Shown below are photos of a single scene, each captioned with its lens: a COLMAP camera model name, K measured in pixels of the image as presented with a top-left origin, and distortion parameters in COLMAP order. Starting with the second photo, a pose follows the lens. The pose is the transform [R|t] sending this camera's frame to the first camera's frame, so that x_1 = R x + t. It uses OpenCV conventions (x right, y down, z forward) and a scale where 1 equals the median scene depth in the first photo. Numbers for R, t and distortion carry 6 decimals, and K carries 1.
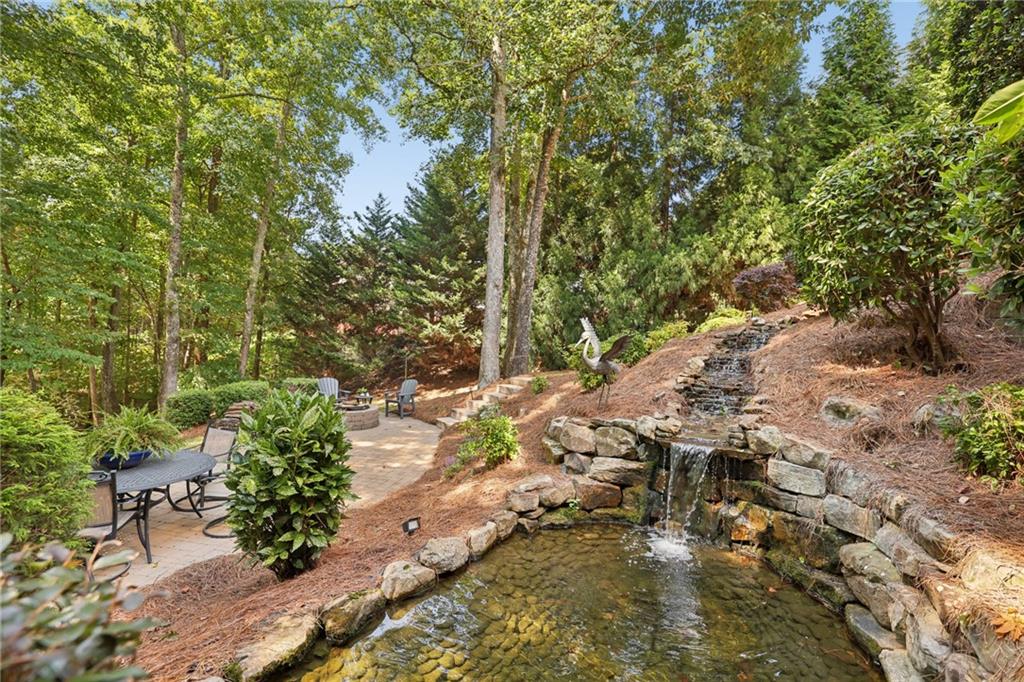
lens RADIAL K [[452.9, 0, 515.9], [0, 452.9, 342.0], [0, 0, 1]] dist [-0.016070, -0.000153]
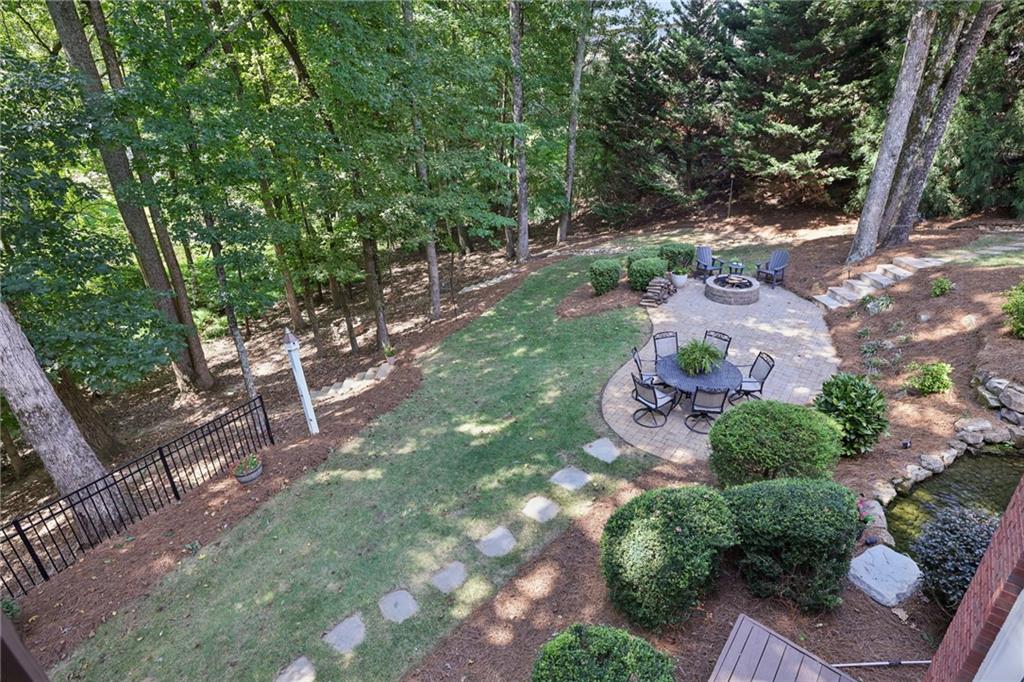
lens RADIAL K [[523.4, 0, 506.4], [0, 523.4, 339.2], [0, 0, 1]] dist [-0.005275, 0.001120]
pose [[0.878444, 0.131071, -0.459518, -0.260506], [0.076950, 0.910293, 0.406751, -0.360758], [0.471609, -0.392667, 0.789555, -0.488222]]
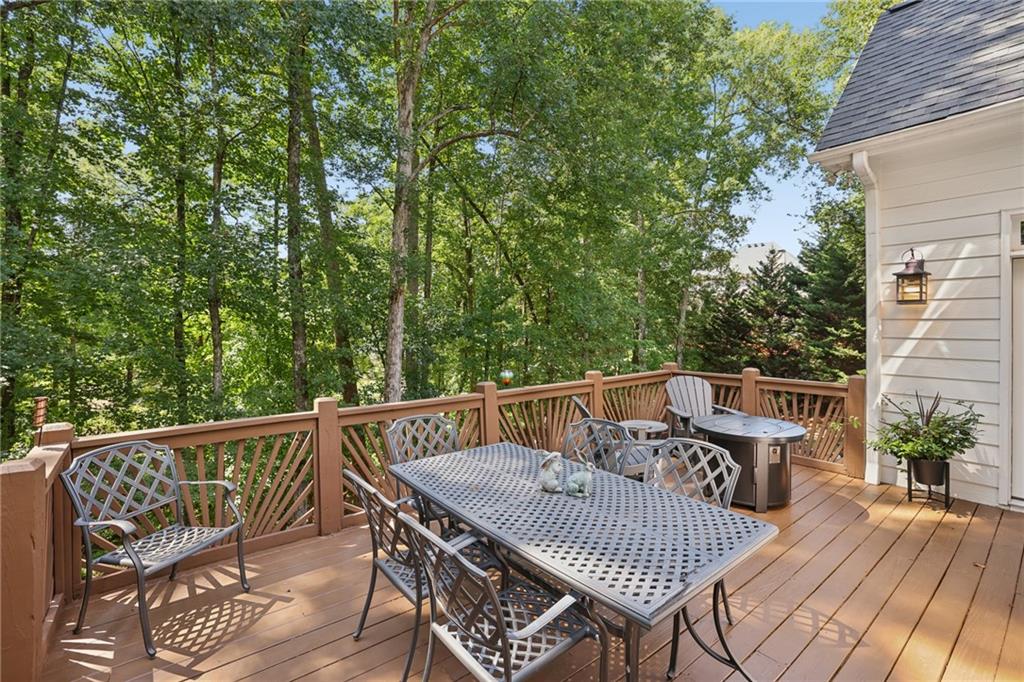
lens RADIAL K [[452.9, 0, 513.4], [0, 452.9, 331.6], [0, 0, 1]] dist [-0.016070, -0.000153]
pose [[0.764685, -0.031270, -0.643645, -0.170631], [0.039688, 0.999211, -0.001393, -0.371961], [0.643181, -0.024480, 0.765323, -1.010231]]
